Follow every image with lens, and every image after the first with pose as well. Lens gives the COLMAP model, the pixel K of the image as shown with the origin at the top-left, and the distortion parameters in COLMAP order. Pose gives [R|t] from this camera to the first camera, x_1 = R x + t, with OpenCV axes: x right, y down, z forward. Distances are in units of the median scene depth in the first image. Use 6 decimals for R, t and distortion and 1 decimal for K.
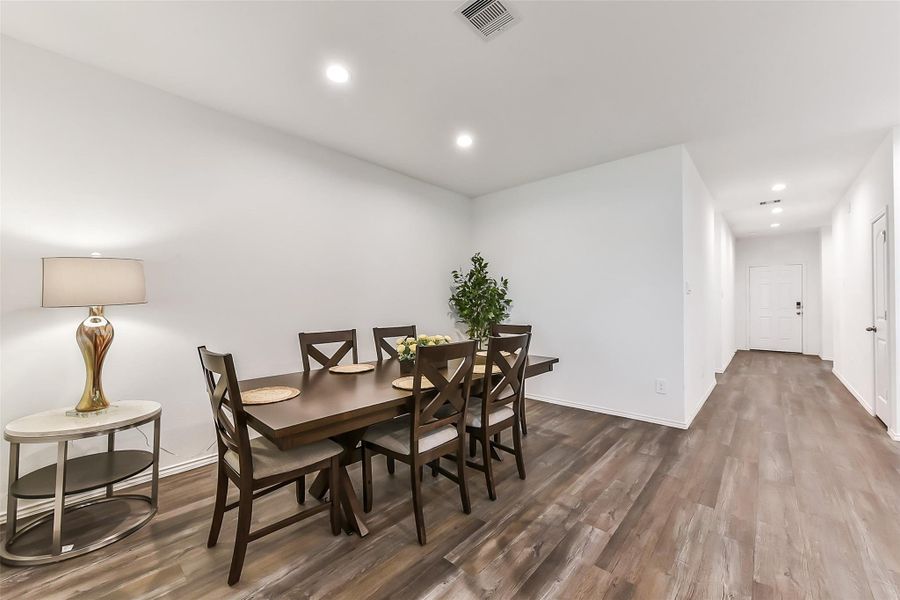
lens RADIAL K [[352.3, 0, 448.6], [0, 352.3, 301.7], [0, 0, 1]] dist [0.009209, -0.002247]
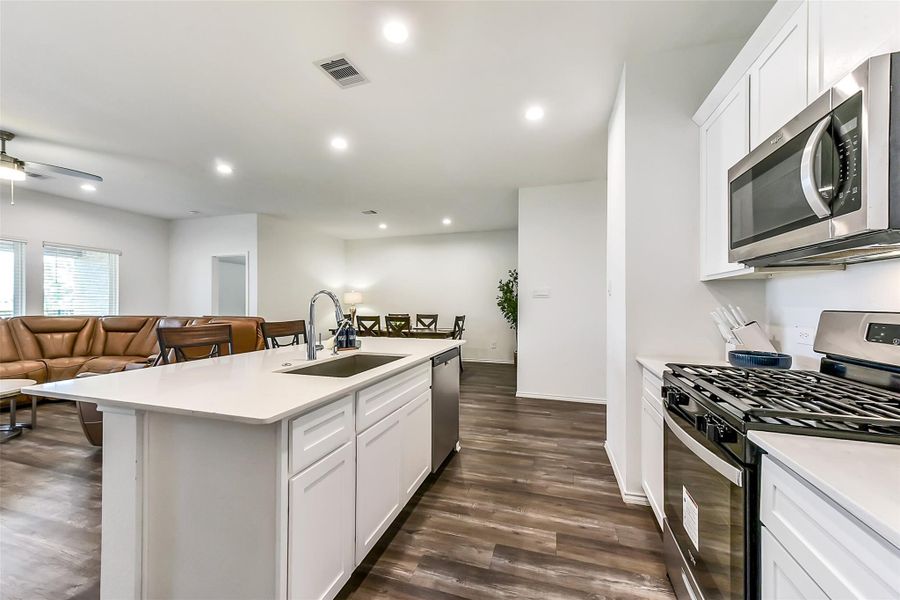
lens RADIAL K [[352.3, 0, 447.8], [0, 352.3, 302.8], [0, 0, 1]] dist [0.009209, -0.002247]
pose [[0.417149, 0.003643, -0.908831, 2.845954], [0.001272, 0.999989, 0.004592, -0.014991], [0.908837, -0.003072, 0.417140, 0.289751]]
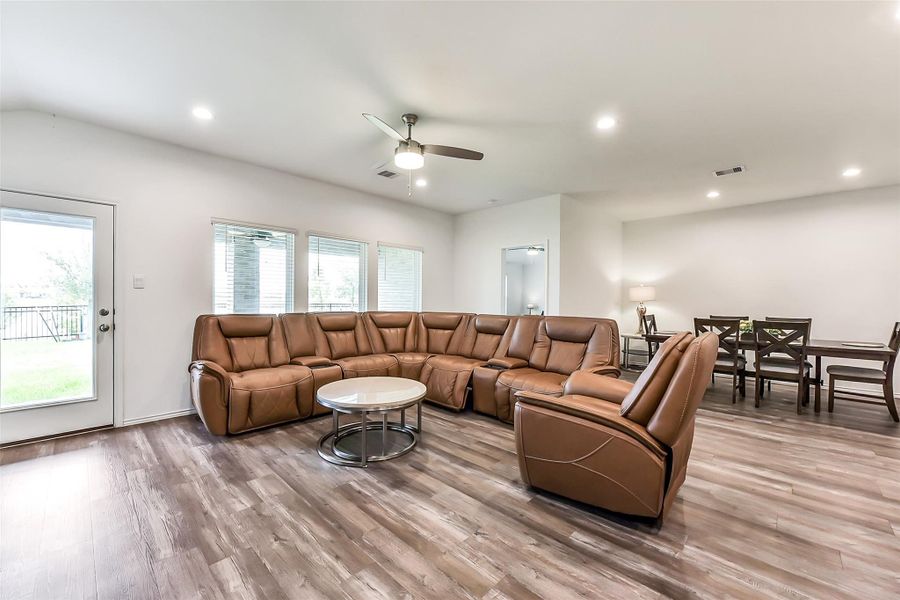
lens RADIAL K [[369.5, 0, 453.2], [0, 369.5, 299.0], [0, 0, 1]] dist [-0.001152, -0.000188]
pose [[-0.045077, 0.001659, -0.998982, 2.150887], [-0.001611, 0.999997, 0.001734, -0.012745], [0.998982, 0.001688, -0.045074, -0.545176]]
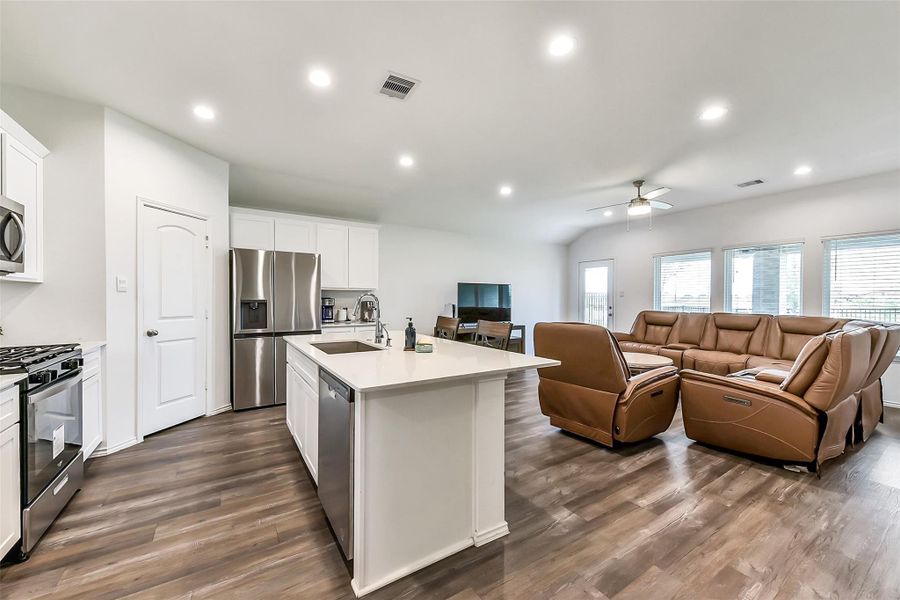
lens RADIAL K [[352.3, 0, 448.6], [0, 352.3, 300.6], [0, 0, 1]] dist [0.009209, -0.002247]
pose [[-0.965430, 0.000246, 0.260664, 1.258754], [0.000029, 1.000000, -0.000836, -0.014519], [-0.260664, -0.000800, -0.965429, 1.533256]]
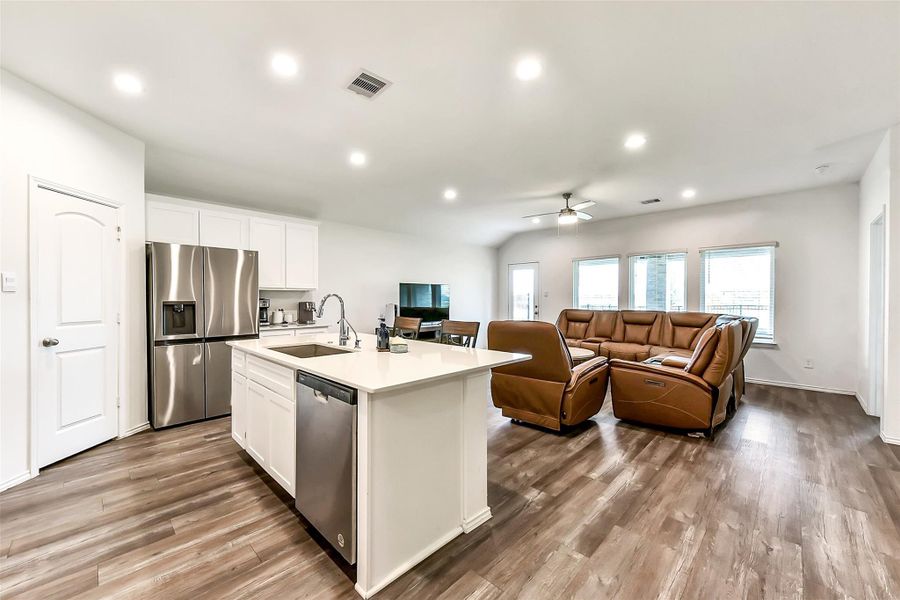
lens RADIAL K [[352.3, 0, 448.6], [0, 352.3, 300.9], [0, 0, 1]] dist [0.009209, -0.002247]
pose [[-0.999274, 0.005306, 0.037726, 1.420044], [0.005338, 0.999985, 0.000743, -0.016885], [-0.037722, 0.000944, -0.999288, 1.594157]]
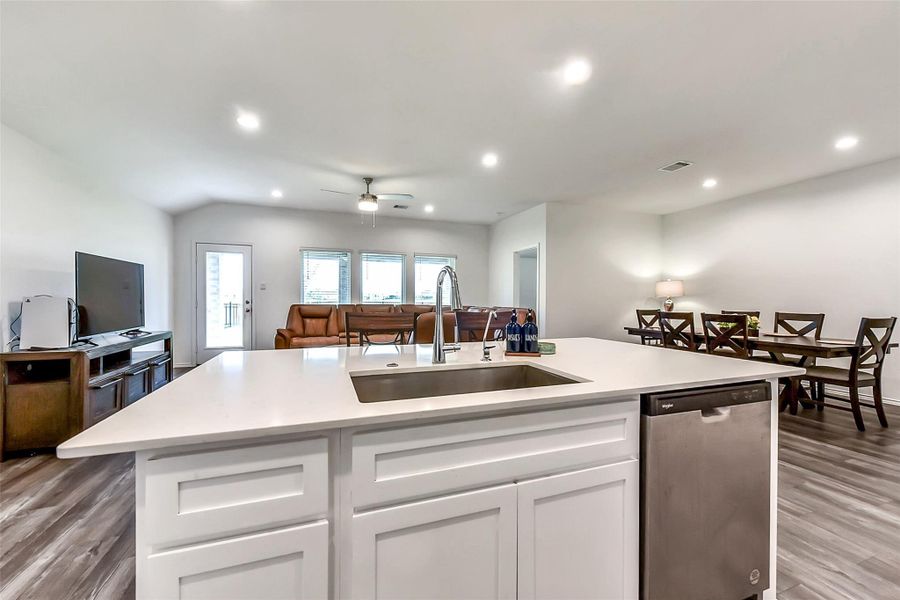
lens RADIAL K [[352.3, 0, 447.1], [0, 352.3, 304.6], [0, 0, 1]] dist [0.009209, -0.002247]
pose [[-0.468337, 0.018538, -0.883355, 2.430656], [0.002511, 0.999804, 0.019650, 0.015401], [0.883546, 0.006985, -0.468292, 0.682614]]
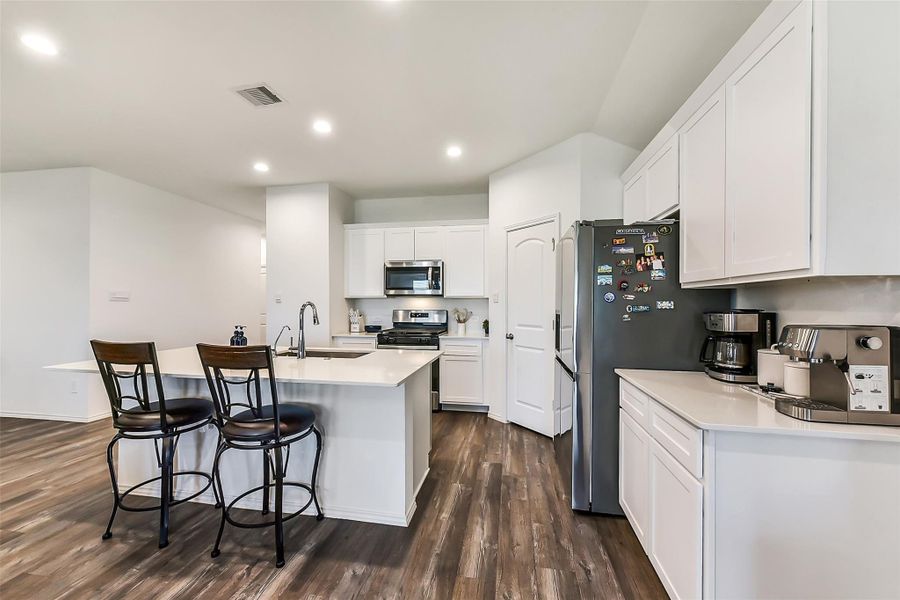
lens RADIAL K [[352.3, 0, 448.8], [0, 352.3, 302.0], [0, 0, 1]] dist [0.009209, -0.002247]
pose [[0.848710, 0.010739, 0.528749, 1.644651], [-0.010077, 0.999941, -0.004134, -0.041315], [-0.528762, -0.001819, 0.848768, -0.863949]]
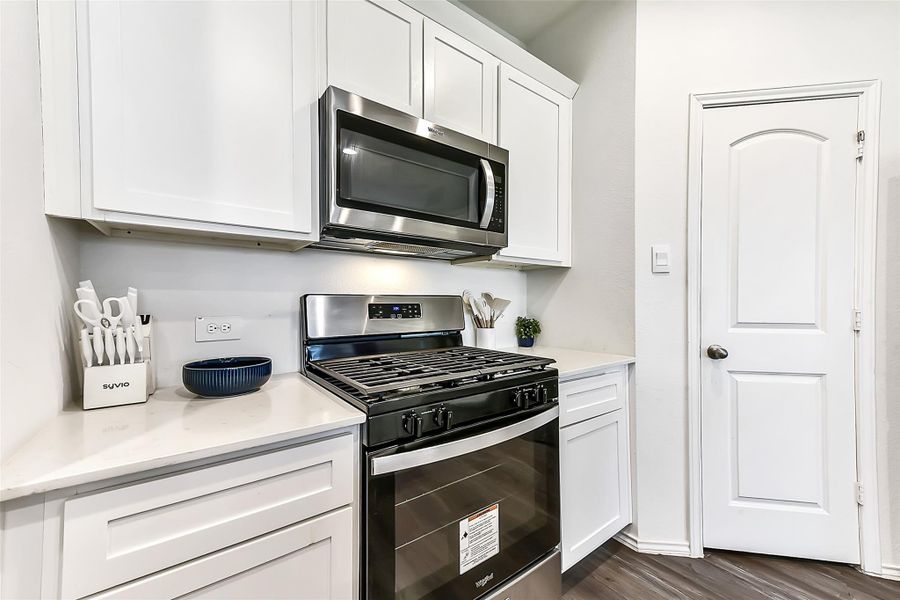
lens RADIAL K [[352.3, 0, 443.7], [0, 352.3, 299.9], [0, 0, 1]] dist [0.009209, -0.002247]
pose [[0.199274, 0.008075, 0.979911, 1.971465], [-0.006340, 0.999956, -0.006951, 0.015797], [-0.979923, -0.004827, 0.199316, 0.861343]]
